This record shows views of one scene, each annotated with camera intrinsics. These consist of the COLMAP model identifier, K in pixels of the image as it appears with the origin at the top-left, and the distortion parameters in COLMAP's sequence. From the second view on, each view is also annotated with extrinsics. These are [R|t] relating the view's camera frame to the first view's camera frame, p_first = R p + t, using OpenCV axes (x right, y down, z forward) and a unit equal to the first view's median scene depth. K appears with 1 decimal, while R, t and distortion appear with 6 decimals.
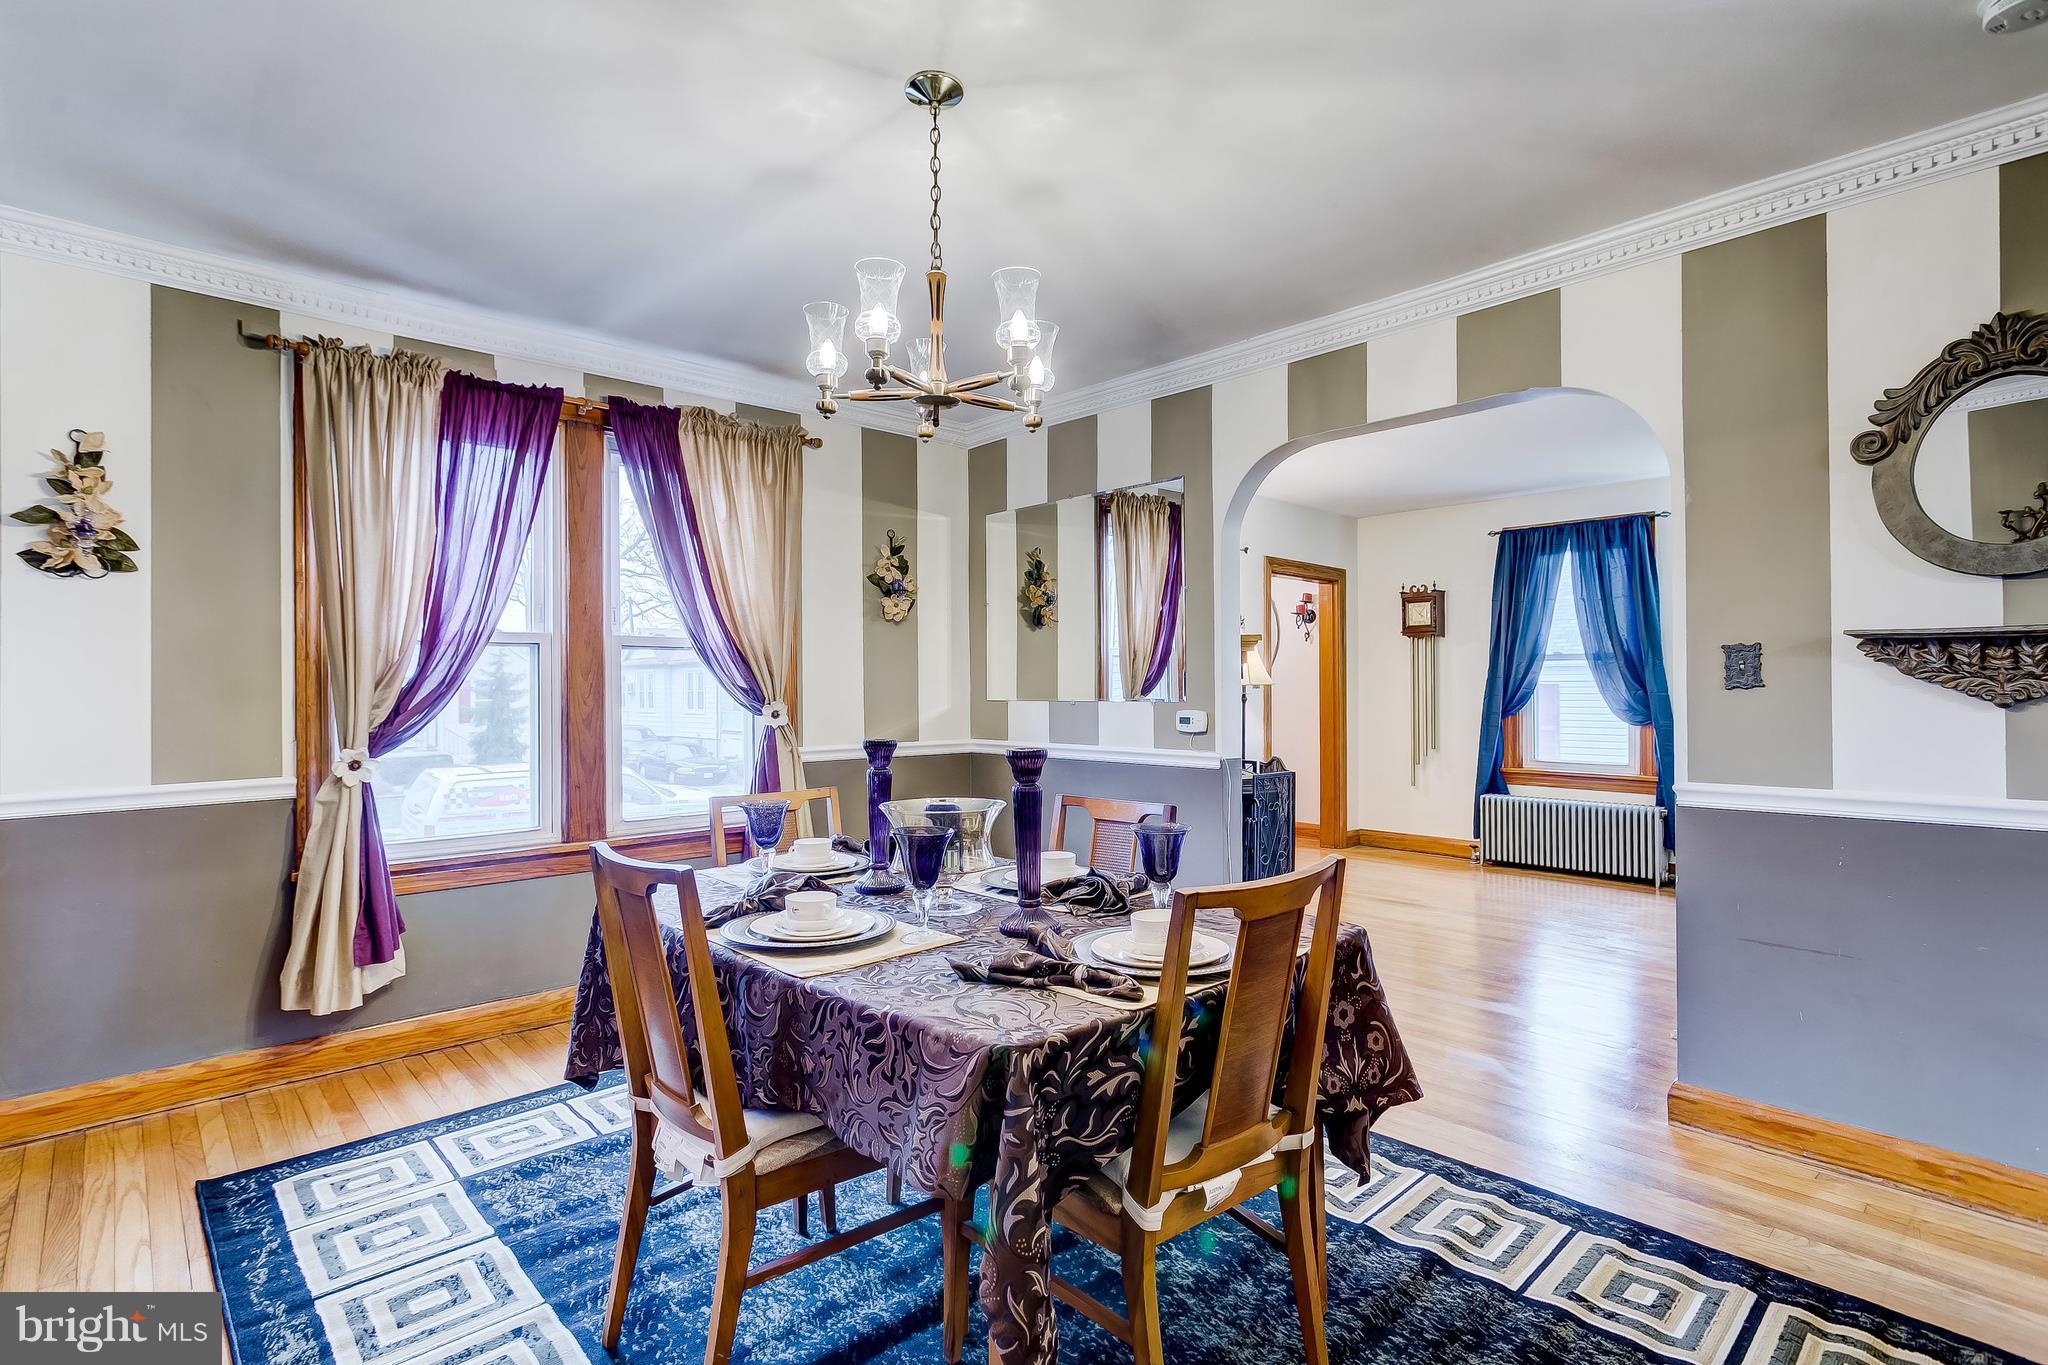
lens RADIAL K [[976.9, 0, 1024.0], [0, 976.9, 682.5], [0, 0, 1]] dist [0.003176, 0.000870]
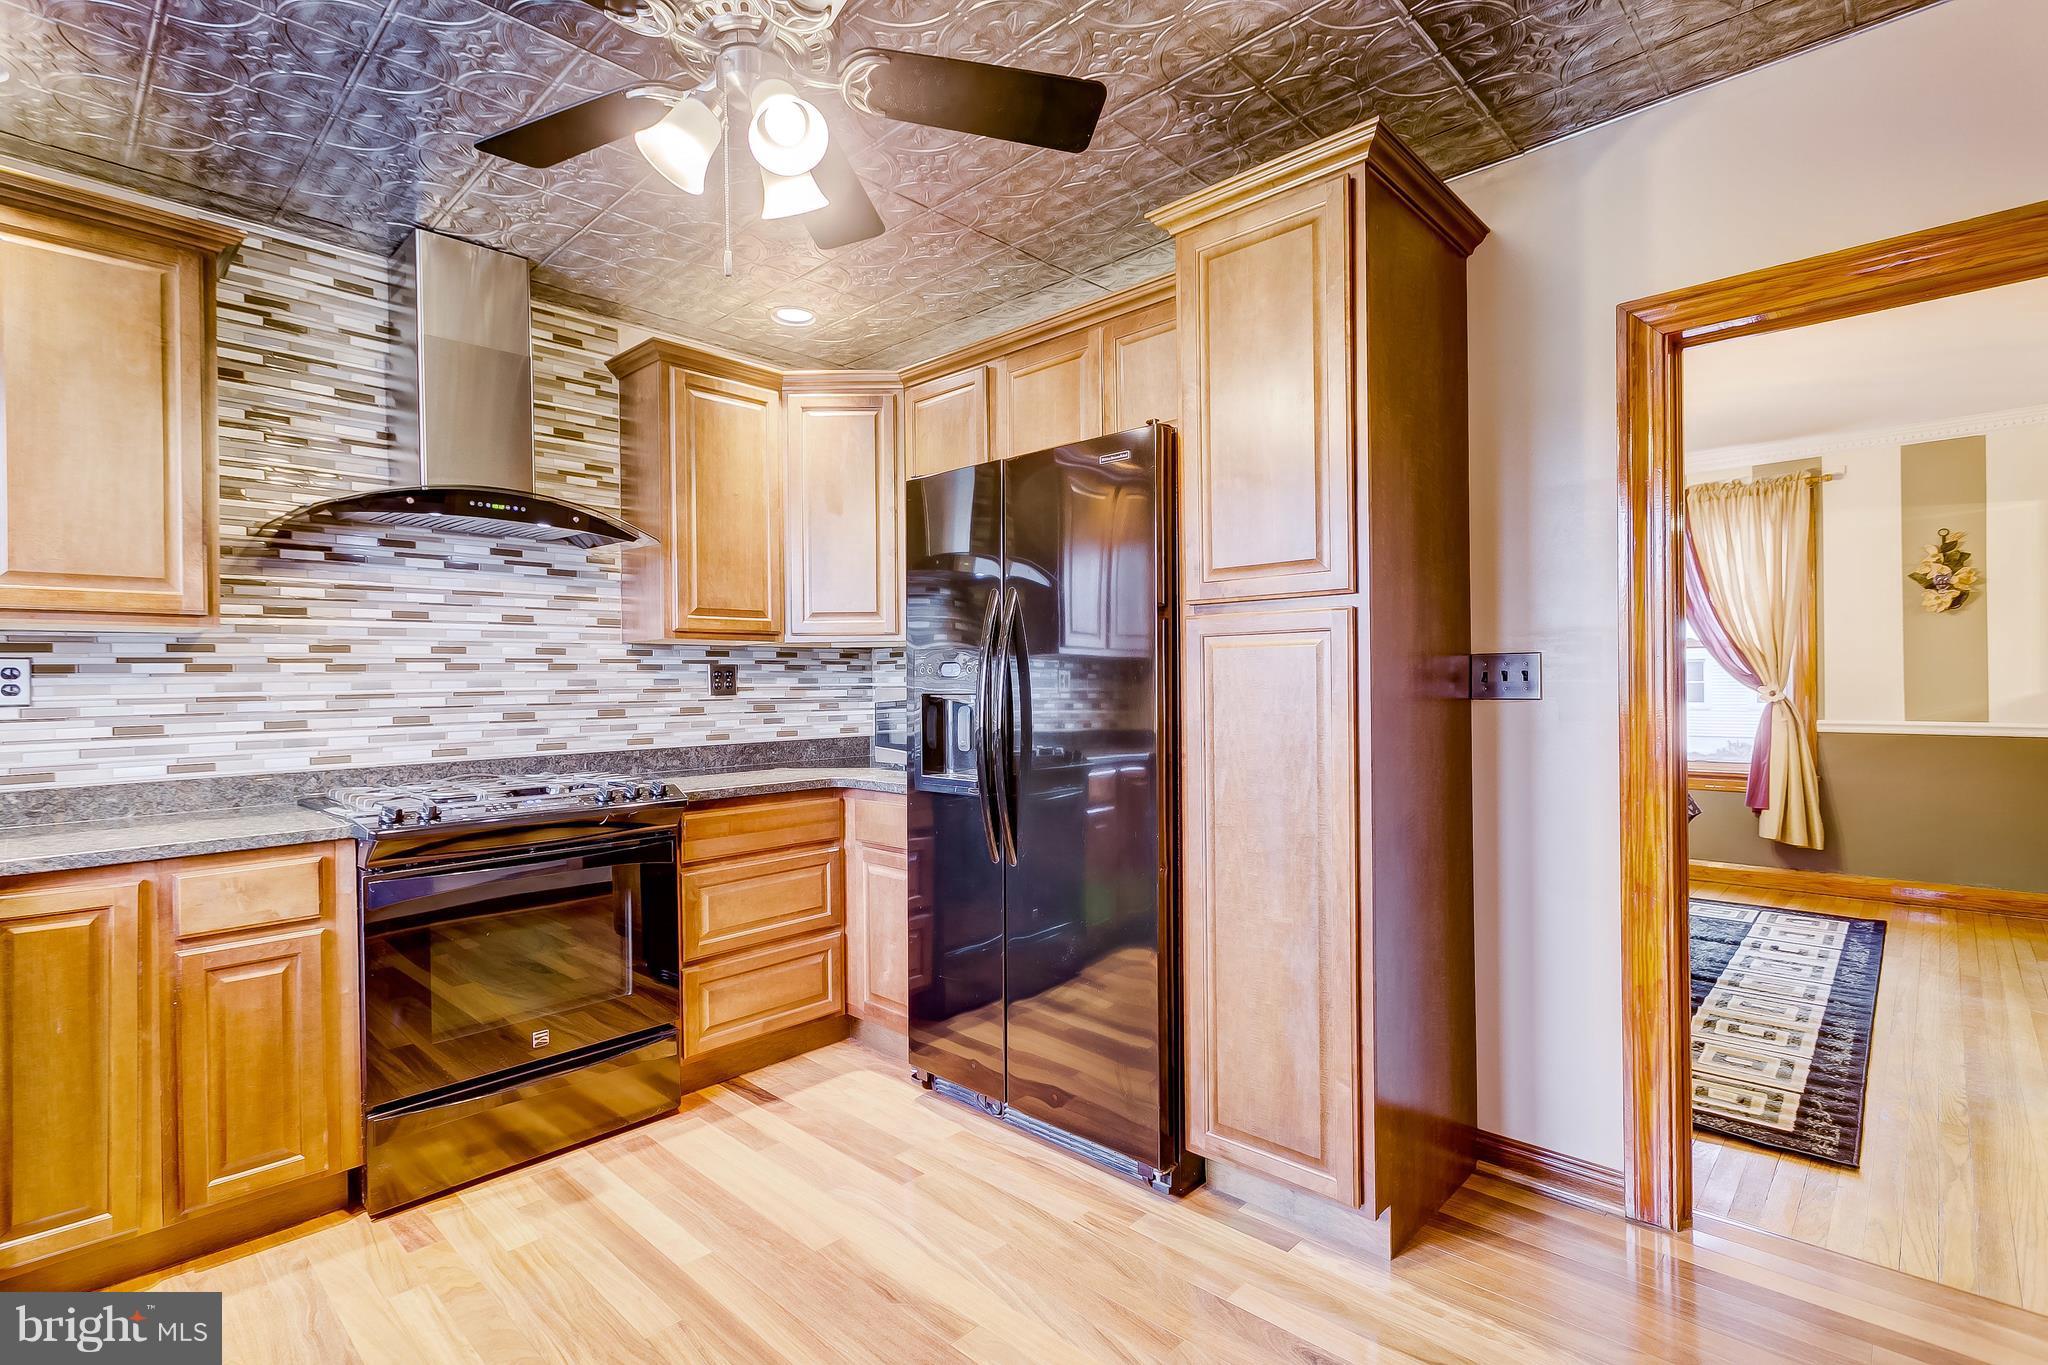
lens RADIAL K [[952.0, 0, 1024.0], [0, 952.0, 682.5], [0, 0, 1]] dist [0.000099, 0.000008]
pose [[0.065692, 0.006133, -0.997821, 1.046857], [0.015363, 0.999856, 0.007157, -0.008583], [0.997722, -0.015800, 0.065588, -0.123912]]
